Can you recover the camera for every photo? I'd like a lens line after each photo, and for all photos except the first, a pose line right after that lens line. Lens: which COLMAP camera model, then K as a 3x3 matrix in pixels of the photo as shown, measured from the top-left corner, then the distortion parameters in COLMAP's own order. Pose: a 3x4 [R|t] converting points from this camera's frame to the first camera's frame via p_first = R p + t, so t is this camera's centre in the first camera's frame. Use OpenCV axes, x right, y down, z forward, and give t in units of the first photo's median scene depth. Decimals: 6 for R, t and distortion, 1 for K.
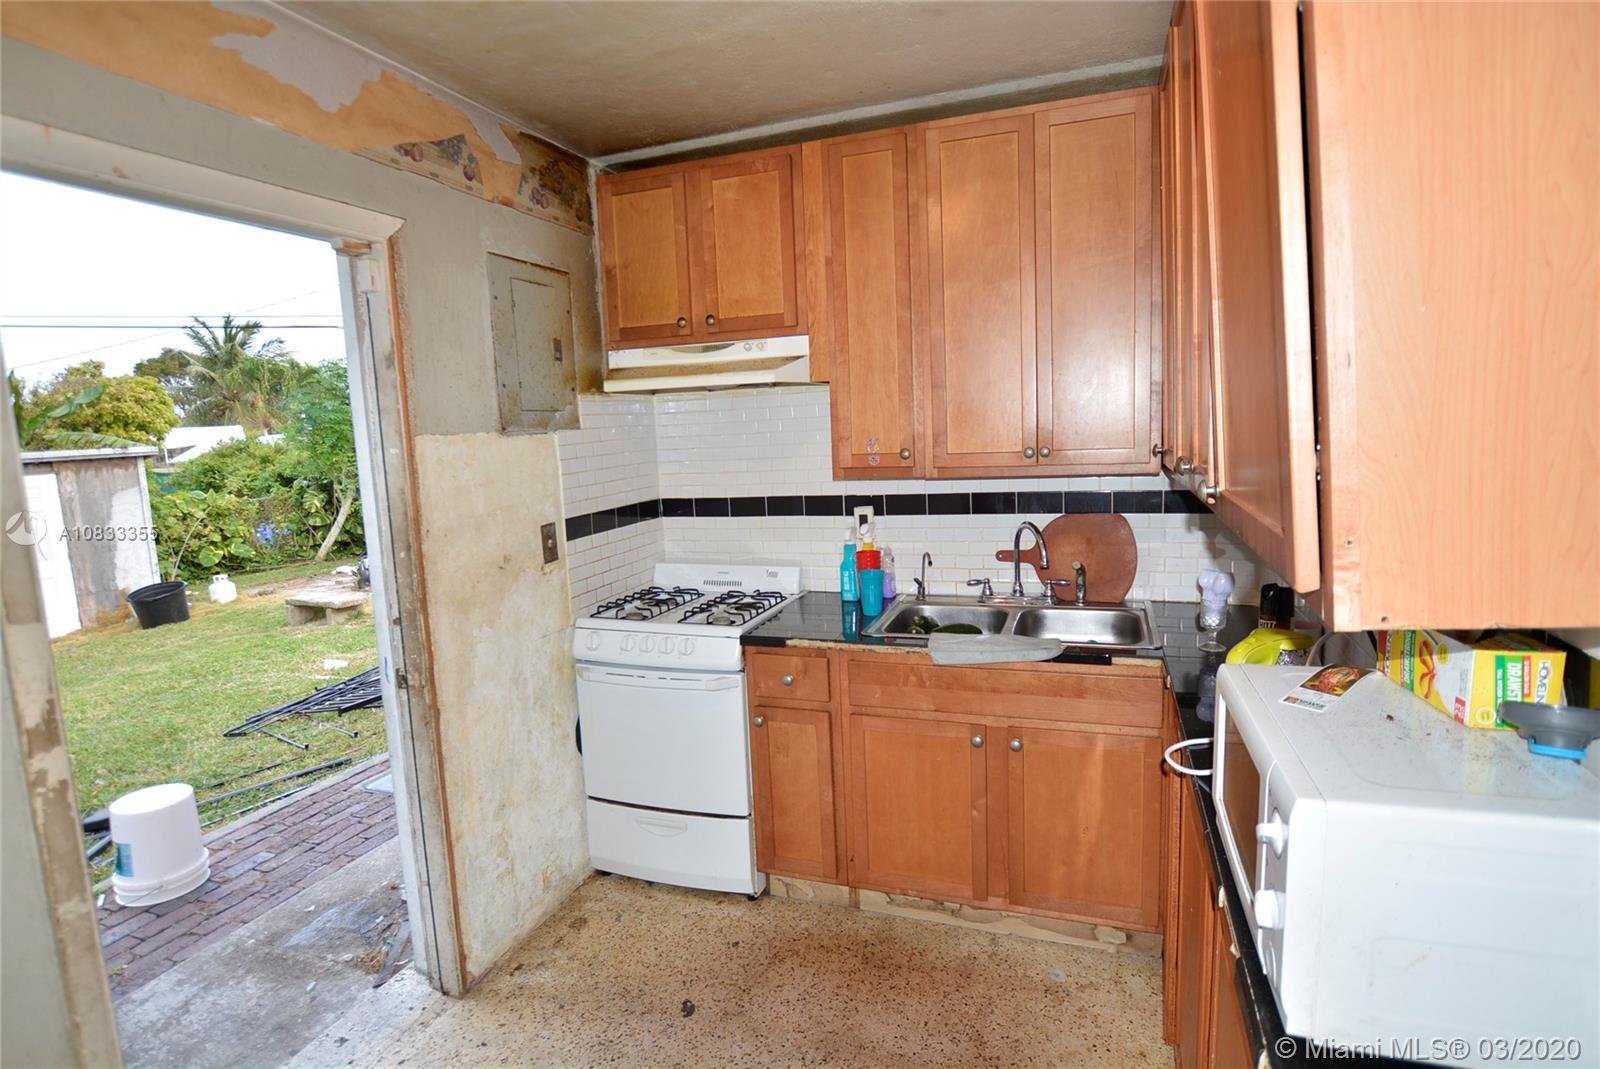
lens RADIAL K [[818.1, 0, 800.0], [0, 818.1, 534.5], [0, 0, 1]] dist [-0.012031, -0.000147]
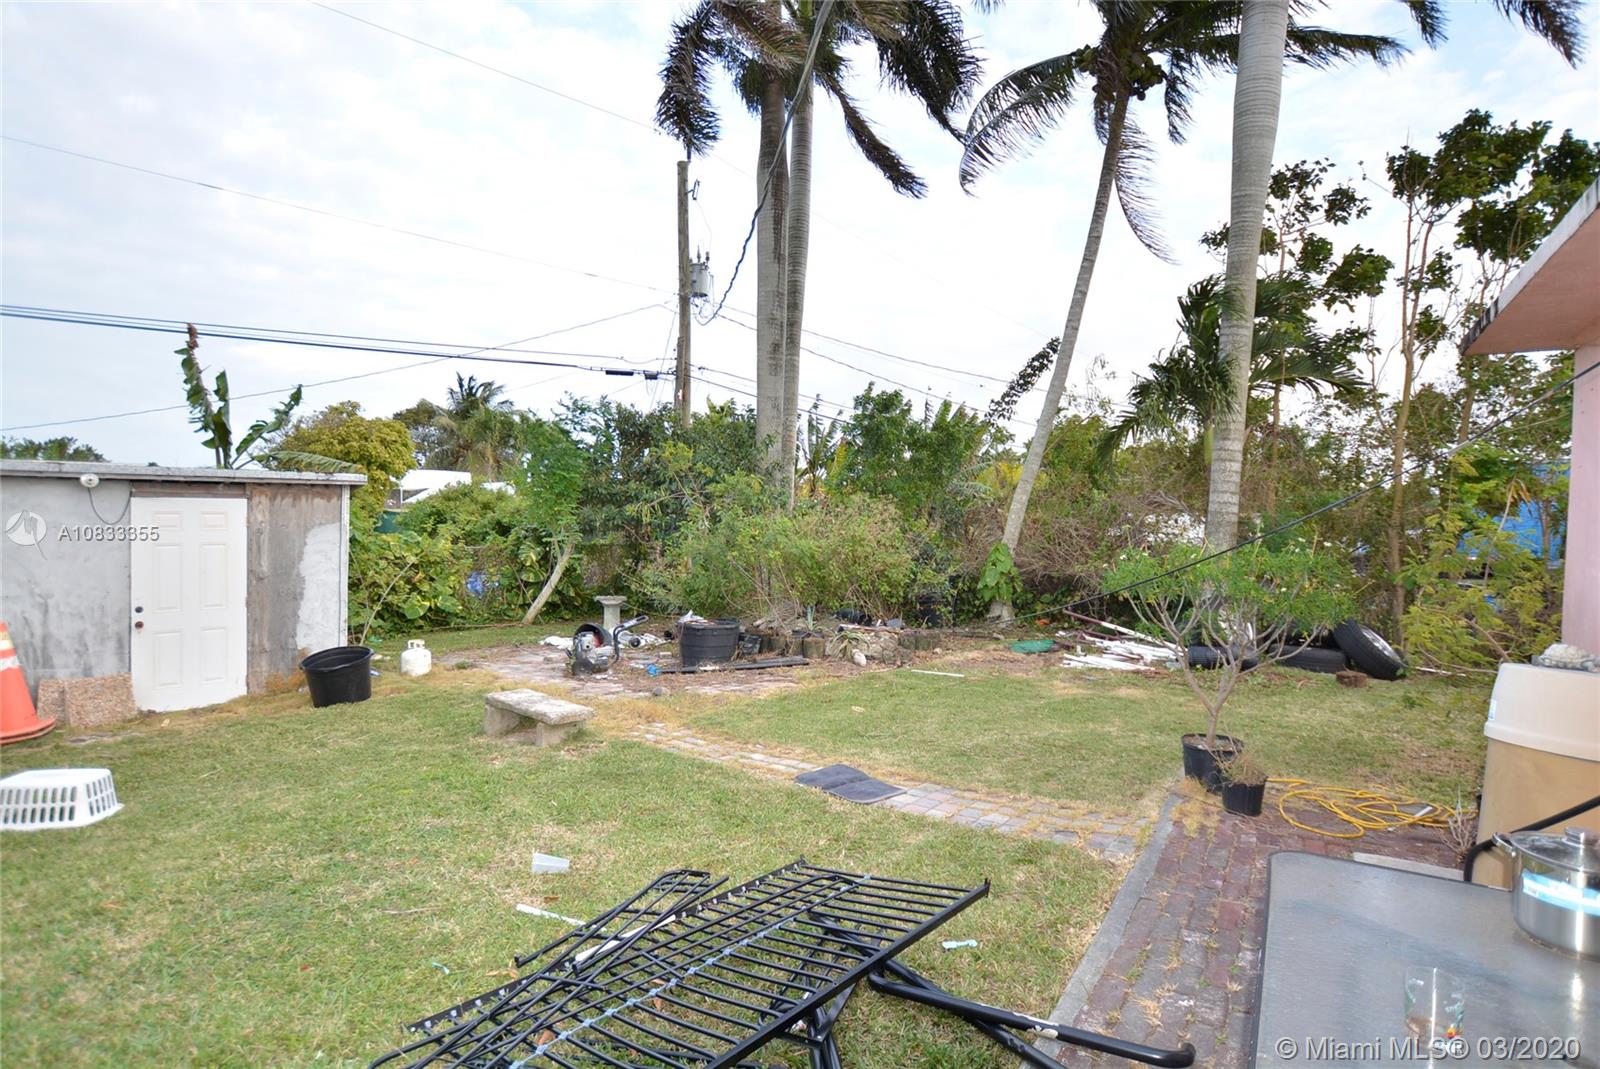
lens RADIAL K [[818.1, 0, 800.0], [0, 818.1, 534.5], [0, 0, 1]] dist [-0.012031, -0.000147]
pose [[0.974497, 0.077405, -0.210629, -0.135050], [-0.097890, 0.991244, -0.088621, -0.013802], [0.201925, 0.106979, 0.973541, 0.208201]]
